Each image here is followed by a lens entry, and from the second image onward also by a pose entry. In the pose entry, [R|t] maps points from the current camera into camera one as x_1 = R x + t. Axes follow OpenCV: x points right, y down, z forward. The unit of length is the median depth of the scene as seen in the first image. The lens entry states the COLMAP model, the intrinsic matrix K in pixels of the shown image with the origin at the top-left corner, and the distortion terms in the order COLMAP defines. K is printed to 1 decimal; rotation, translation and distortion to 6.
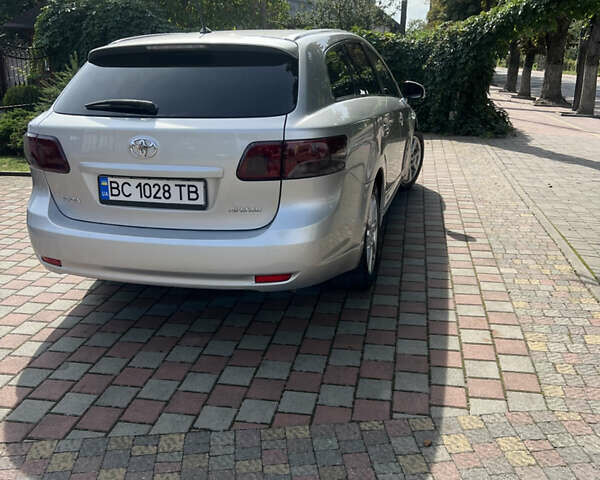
lens RADIAL K [[600.9, 0, 299.5], [0, 600.9, 235.0], [0, 0, 1]] dist [0.040284, 0.000000]
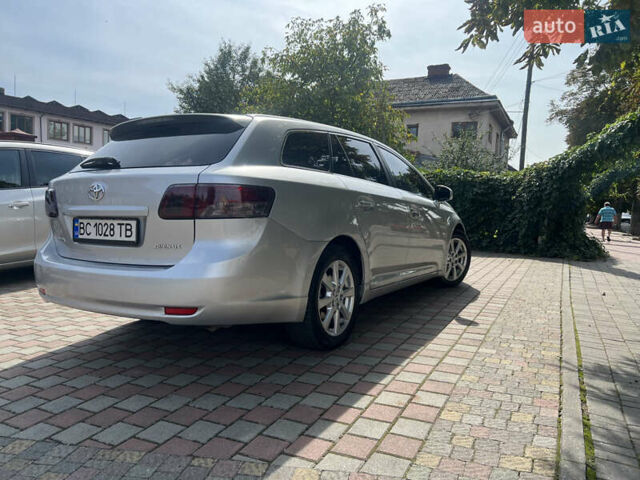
lens RADIAL K [[481.5, 0, 318.6], [0, 481.5, 238.6], [0, 0, 1]] dist [0.053338, -0.064369]
pose [[0.961392, 0.032218, -0.273290, 0.397692], [-0.092776, 0.972927, -0.211674, 0.100267], [0.259071, 0.228857, 0.938353, 0.216836]]
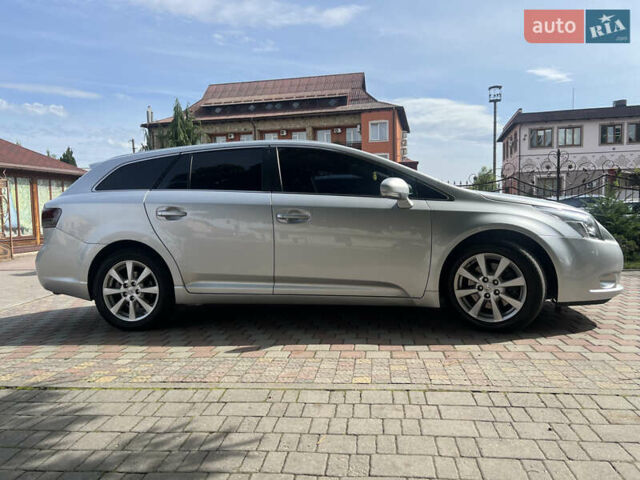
lens RADIAL K [[481.5, 0, 323.0], [0, 481.5, 242.0], [0, 0, 1]] dist [0.053338, -0.064369]
pose [[0.089679, 0.055245, -0.994437, 1.539326], [-0.254958, 0.966465, 0.030699, -0.312315], [0.962785, 0.250787, 0.100757, 1.605299]]
